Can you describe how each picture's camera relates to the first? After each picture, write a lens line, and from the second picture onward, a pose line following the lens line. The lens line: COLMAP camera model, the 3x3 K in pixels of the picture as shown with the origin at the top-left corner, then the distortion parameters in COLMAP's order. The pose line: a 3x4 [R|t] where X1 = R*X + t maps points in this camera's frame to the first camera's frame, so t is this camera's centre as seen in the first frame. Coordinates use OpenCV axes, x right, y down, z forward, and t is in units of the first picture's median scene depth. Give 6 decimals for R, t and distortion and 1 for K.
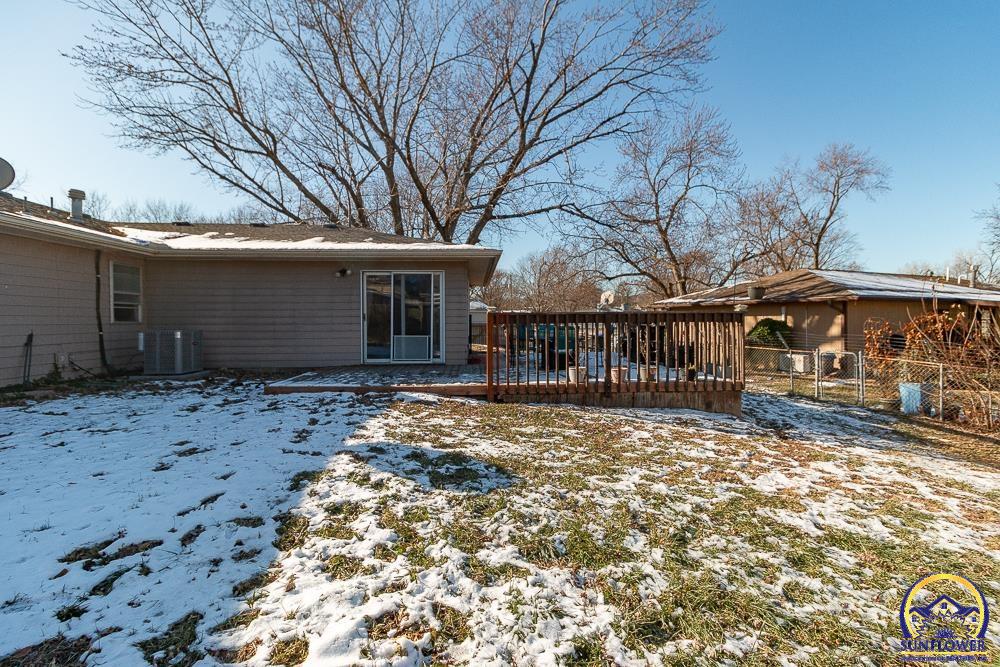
lens RADIAL K [[457.8, 0, 500.0], [0, 457.8, 333.5], [0, 0, 1]] dist [0.002239, 0.000461]
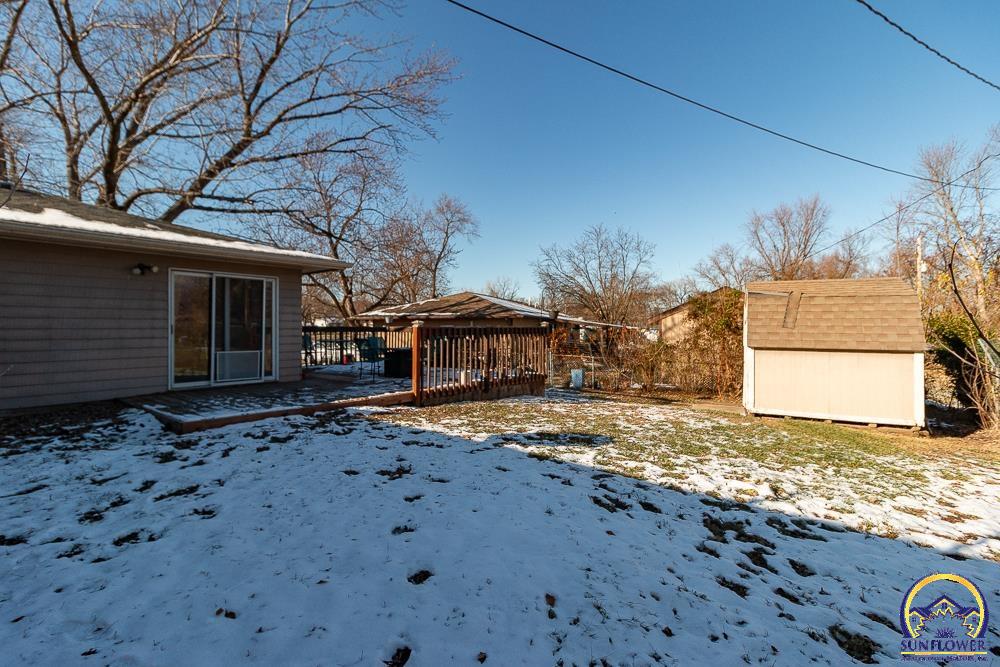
lens RADIAL K [[462.0, 0, 500.0], [0, 462.0, 333.5], [0, 0, 1]] dist [0.022518, 0.000094]
pose [[0.673190, -0.004877, 0.739454, -0.356107], [0.021466, 0.999686, -0.012949, -0.004666], [-0.739158, 0.024590, 0.673083, 0.048497]]
